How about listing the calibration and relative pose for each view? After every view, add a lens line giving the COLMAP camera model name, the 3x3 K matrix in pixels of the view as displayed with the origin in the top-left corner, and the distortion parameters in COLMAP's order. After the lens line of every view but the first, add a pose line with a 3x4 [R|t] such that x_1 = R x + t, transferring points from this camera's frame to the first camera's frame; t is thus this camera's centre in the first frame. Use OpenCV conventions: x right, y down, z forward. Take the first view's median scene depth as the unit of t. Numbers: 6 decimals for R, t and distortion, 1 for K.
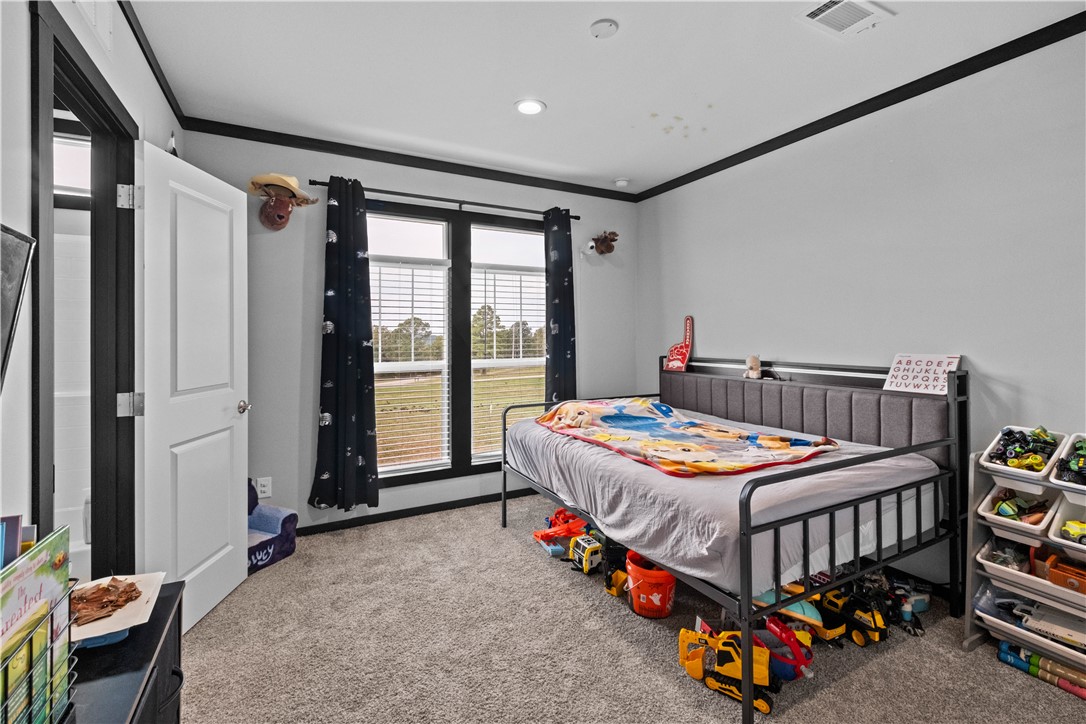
lens RADIAL K [[478.6, 0, 543.0], [0, 478.6, 362.0], [0, 0, 1]] dist [0.001717, -0.000204]
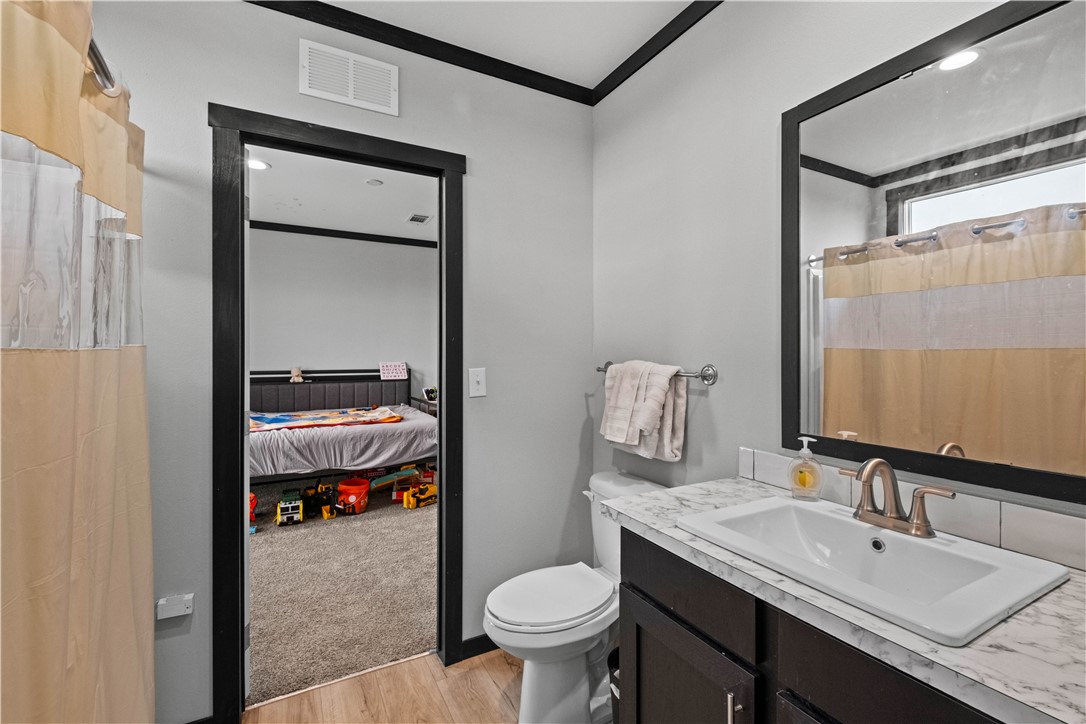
lens RADIAL K [[478.6, 0, 543.0], [0, 478.6, 362.0], [0, 0, 1]] dist [0.001717, -0.000204]
pose [[0.000594, -0.024201, 0.999707, -1.581336], [0.049920, 0.998461, 0.024141, -0.040122], [-0.998753, 0.049891, 0.001801, 0.301267]]
